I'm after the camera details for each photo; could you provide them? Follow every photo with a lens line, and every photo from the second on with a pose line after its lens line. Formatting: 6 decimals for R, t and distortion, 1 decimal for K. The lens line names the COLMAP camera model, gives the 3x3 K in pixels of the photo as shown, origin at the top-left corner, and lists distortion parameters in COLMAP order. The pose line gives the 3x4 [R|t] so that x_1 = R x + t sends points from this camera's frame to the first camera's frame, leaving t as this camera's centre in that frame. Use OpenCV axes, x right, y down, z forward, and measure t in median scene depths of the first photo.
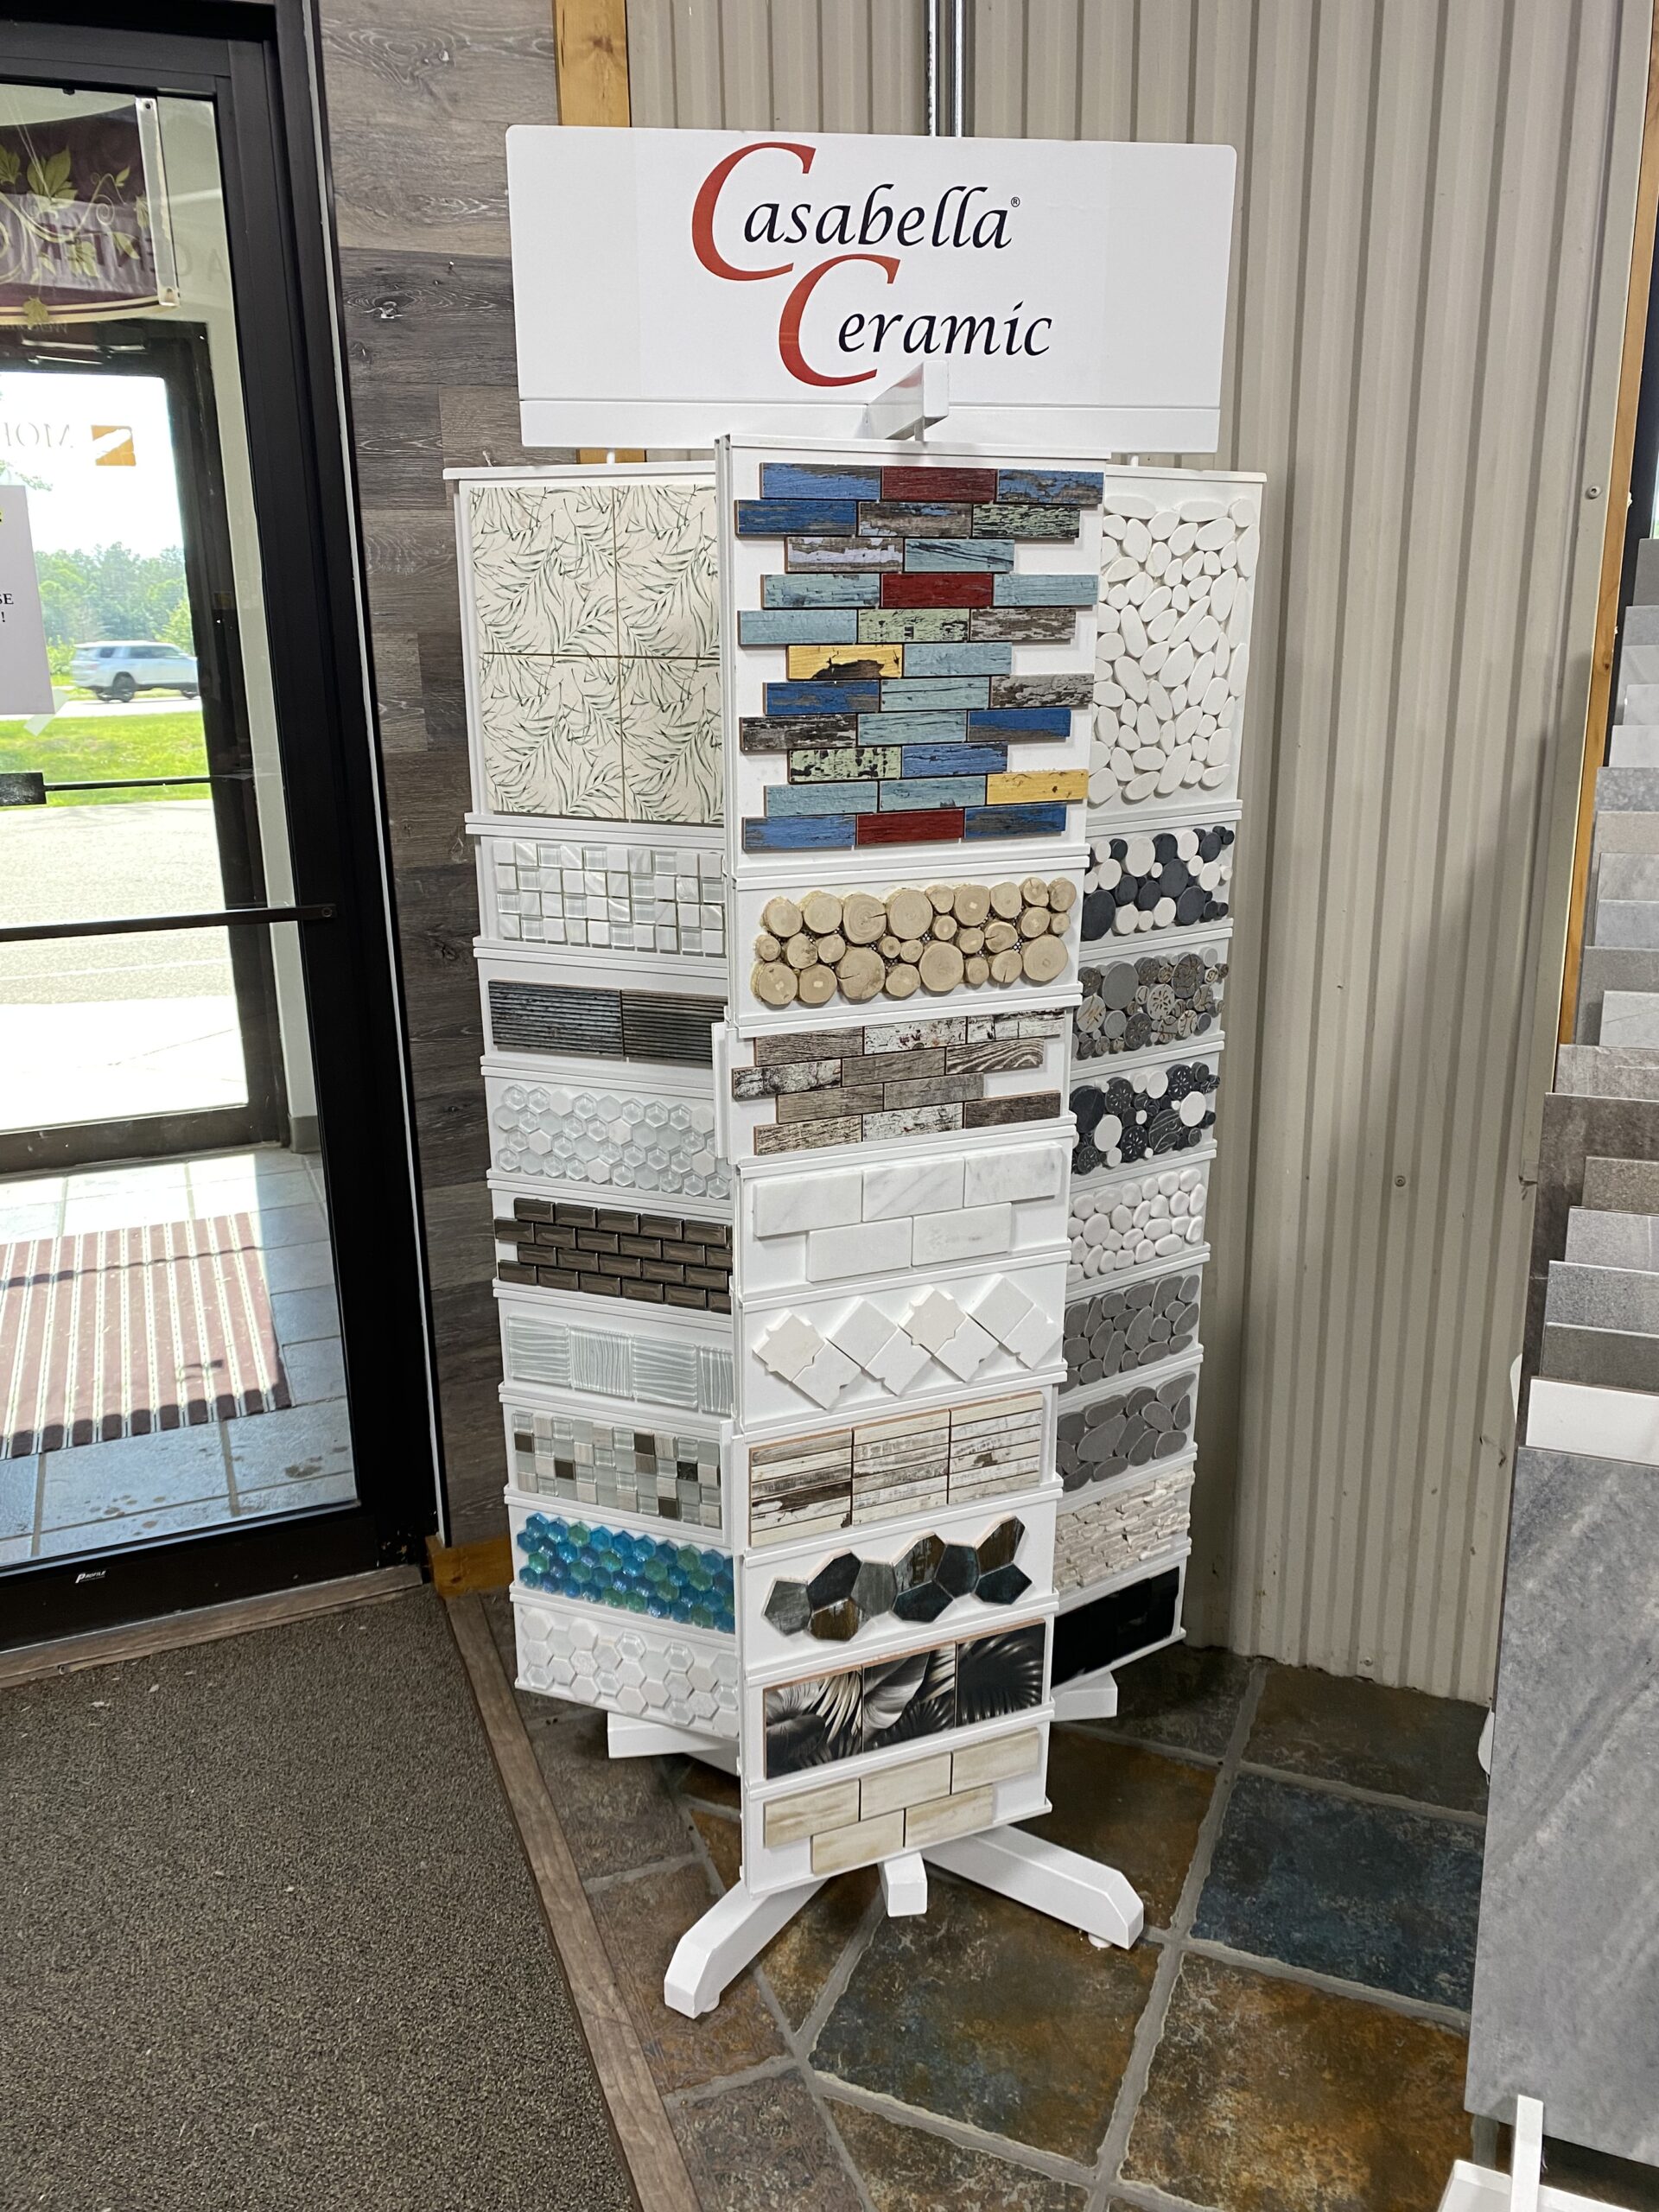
lens RADIAL K [[1687.0, 0, 829.5], [0, 1687.0, 1106.0], [0, 0, 1]] dist [-0.001084, -0.001601]
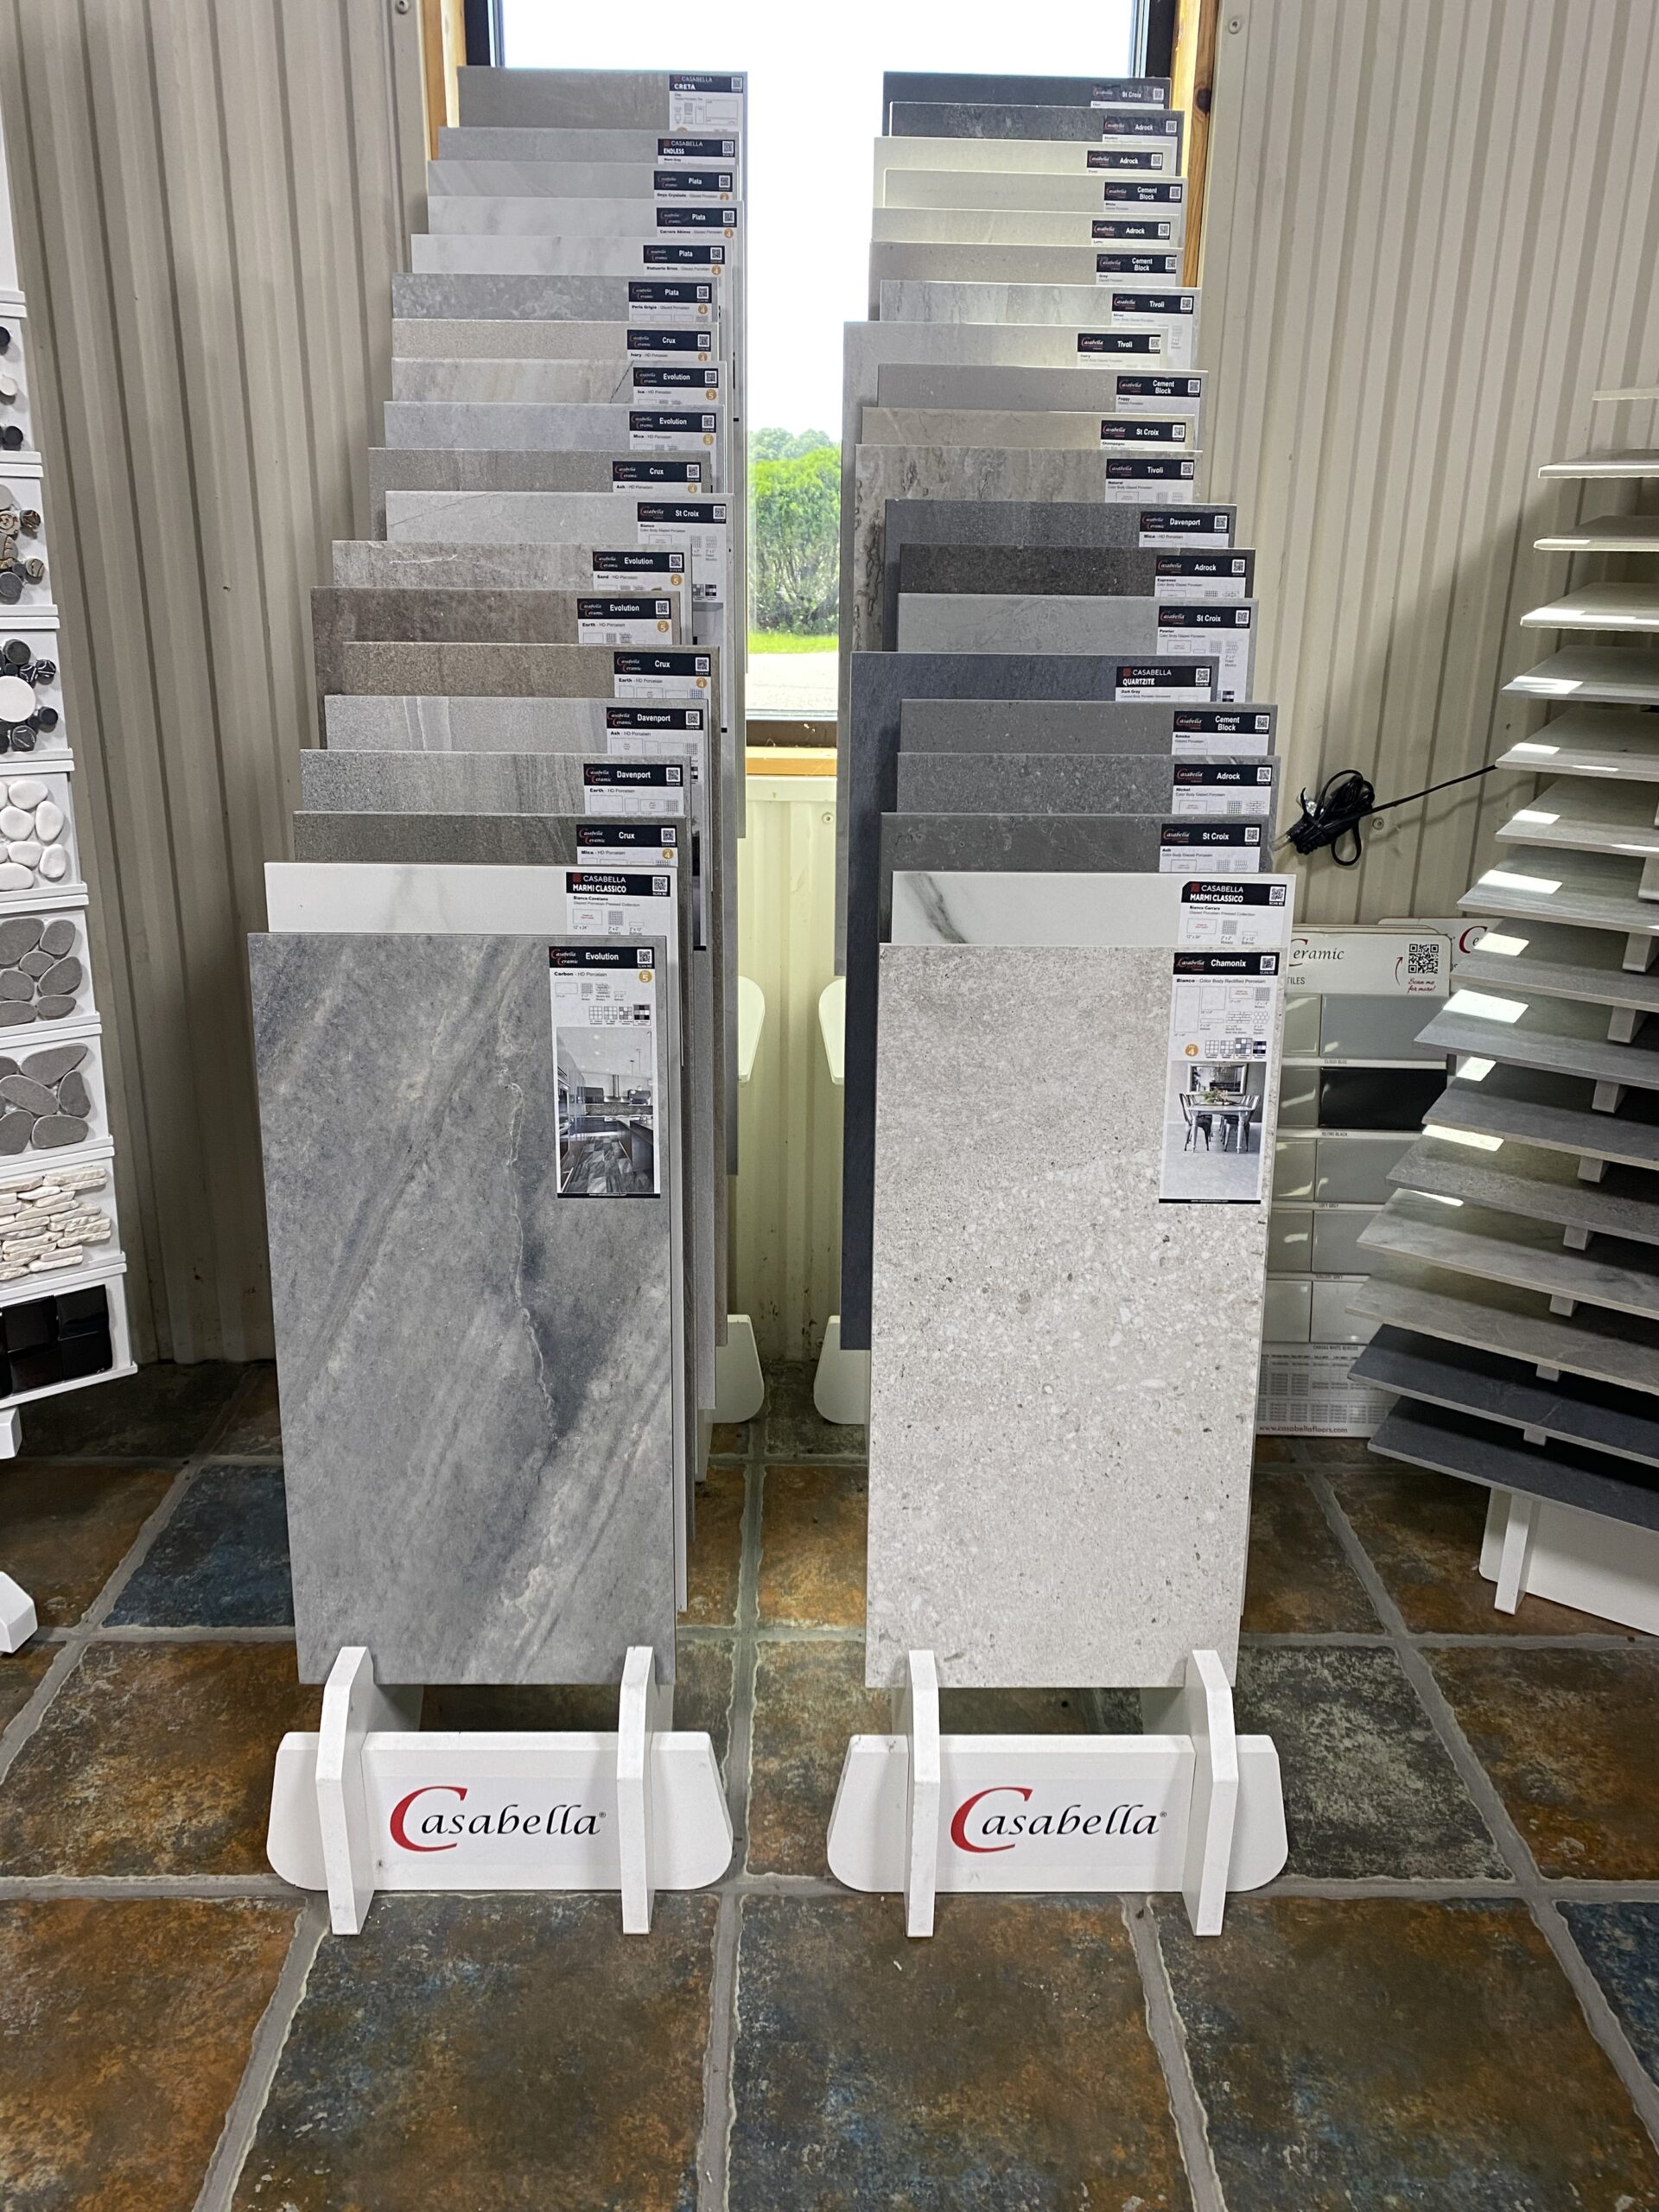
lens RADIAL K [[1687.0, 0, 829.5], [0, 1687.0, 1106.0], [0, 0, 1]] dist [-0.001084, -0.001601]
pose [[0.909434, -0.103082, 0.402869, 0.312570], [0.078753, 0.993951, 0.076544, 0.243455], [-0.408322, -0.037884, 0.912051, 0.056891]]
